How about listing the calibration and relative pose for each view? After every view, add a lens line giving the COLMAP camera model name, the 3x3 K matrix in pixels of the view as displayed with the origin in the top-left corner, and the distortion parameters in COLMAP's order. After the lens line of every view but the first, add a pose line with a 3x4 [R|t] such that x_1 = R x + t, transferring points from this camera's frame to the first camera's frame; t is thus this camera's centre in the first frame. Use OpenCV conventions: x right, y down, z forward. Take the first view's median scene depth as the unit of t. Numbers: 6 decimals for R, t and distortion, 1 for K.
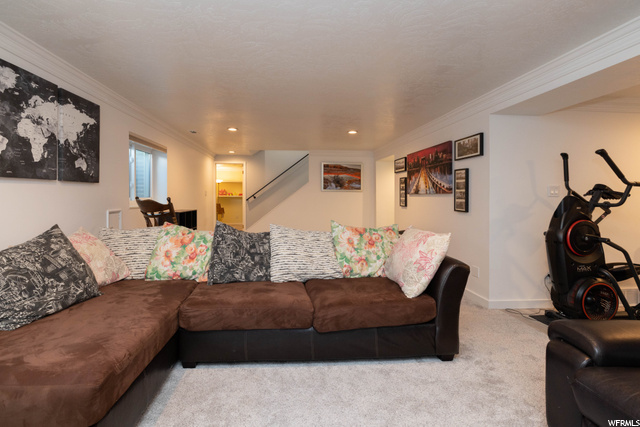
lens RADIAL K [[316.9, 0, 296.7], [0, 316.9, 197.3], [0, 0, 1]] dist [-0.008877, 0.001958]
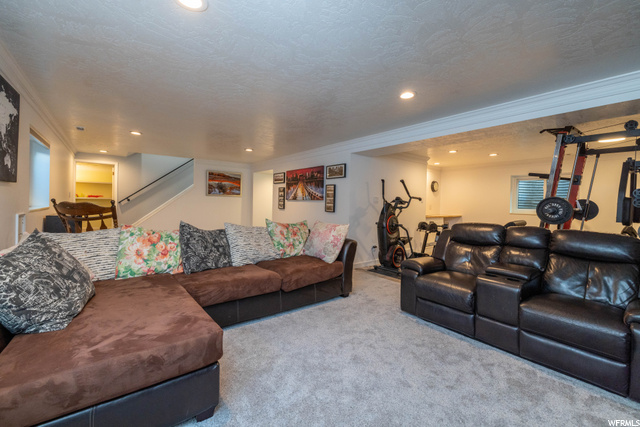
lens RADIAL K [[276.8, 0, 320.3], [0, 276.8, 207.5], [0, 0, 1]] dist [-0.004348, 0.000466]
pose [[0.817019, 0.000022, 0.576610, -0.433957], [-0.013298, 0.999735, 0.018804, -0.002222], [-0.576457, -0.023031, 0.816803, -0.127803]]
